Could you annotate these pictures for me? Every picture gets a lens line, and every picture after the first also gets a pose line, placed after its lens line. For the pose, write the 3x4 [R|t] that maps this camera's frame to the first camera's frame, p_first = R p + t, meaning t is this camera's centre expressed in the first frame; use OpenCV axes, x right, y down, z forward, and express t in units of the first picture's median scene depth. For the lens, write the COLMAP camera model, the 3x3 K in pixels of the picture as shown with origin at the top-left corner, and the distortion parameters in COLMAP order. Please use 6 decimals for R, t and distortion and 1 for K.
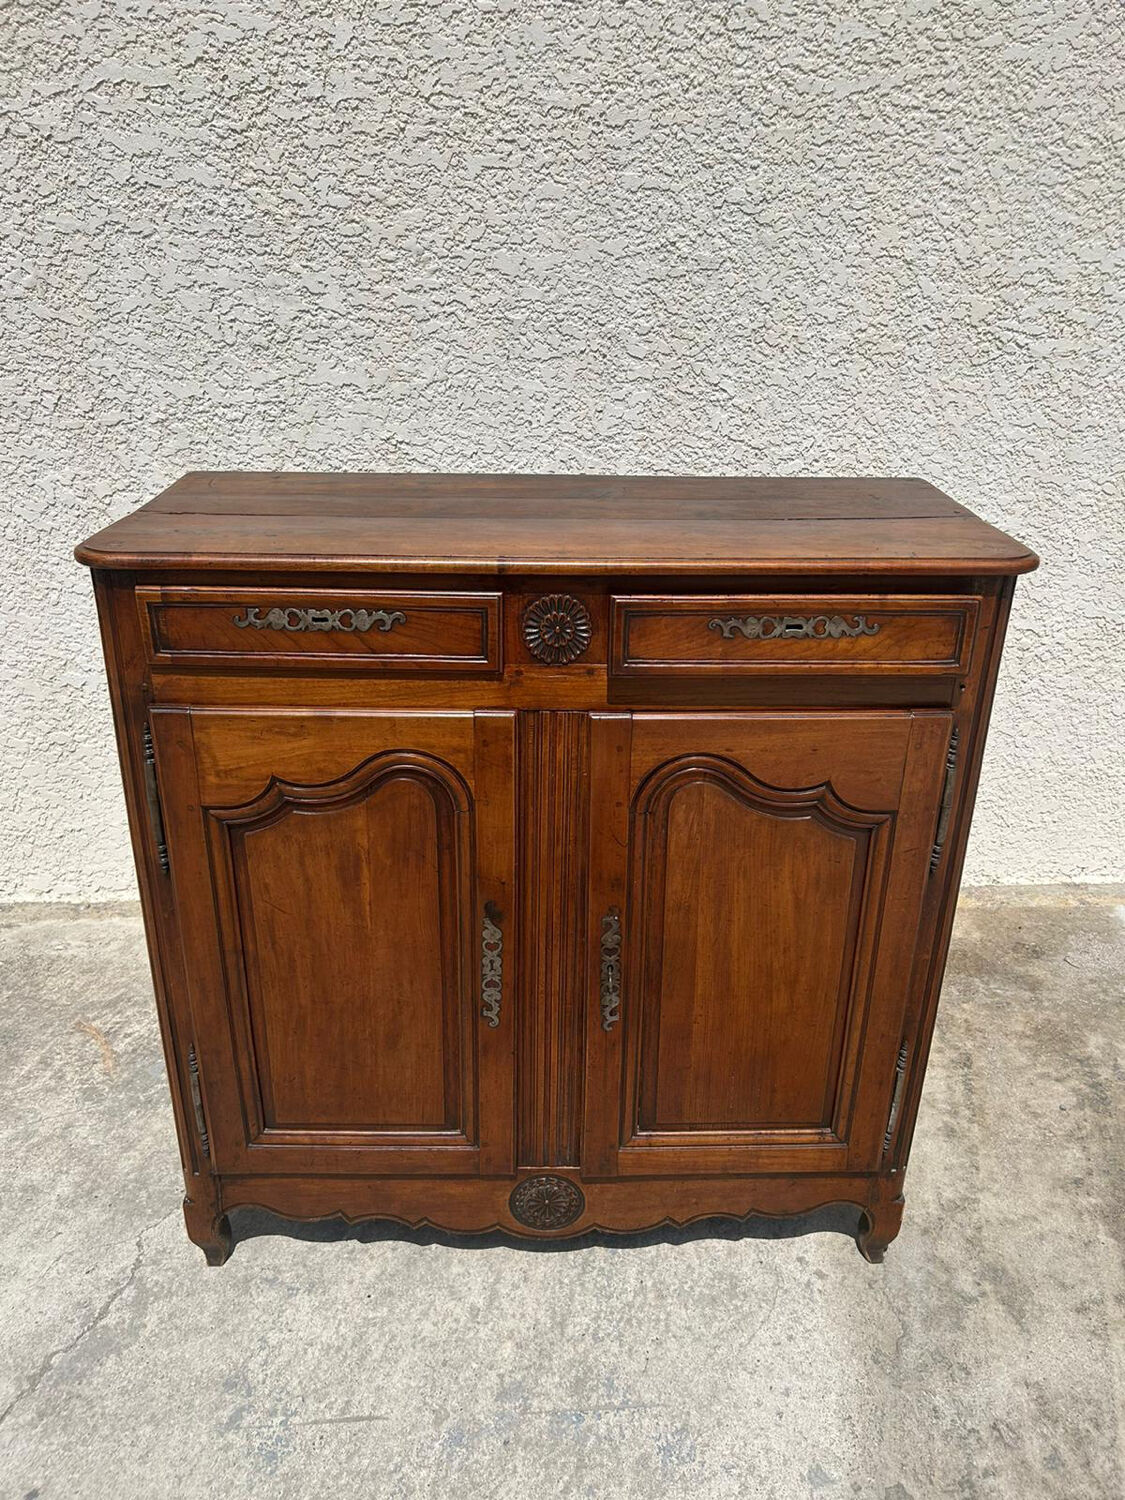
lens RADIAL K [[1133.0, 0, 566.6], [0, 1133.0, 752.1], [0, 0, 1]] dist [0.044194, -0.054327]
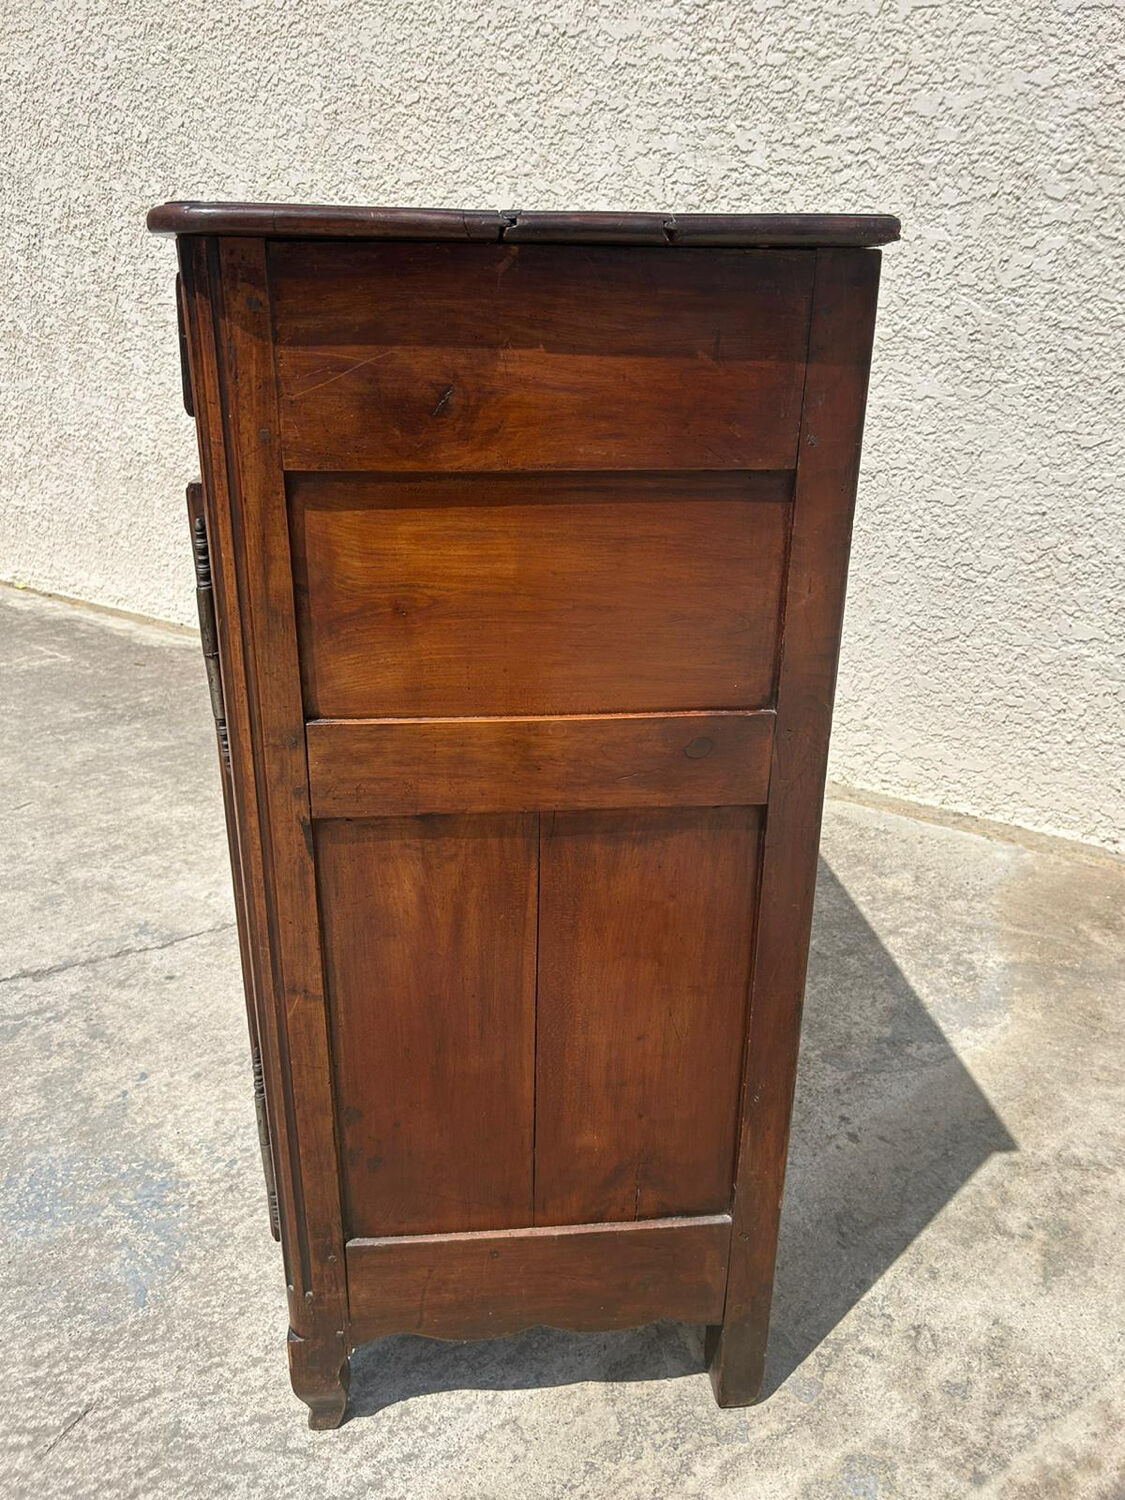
lens RADIAL K [[1133.0, 0, 544.1], [0, 1133.0, 744.2], [0, 0, 1]] dist [0.044194, -0.054327]
pose [[0.785267, 0.220151, -0.578696, 0.394046], [-0.247799, 0.968279, 0.032105, 0.157547], [0.567407, 0.118189, 0.814911, 0.084842]]
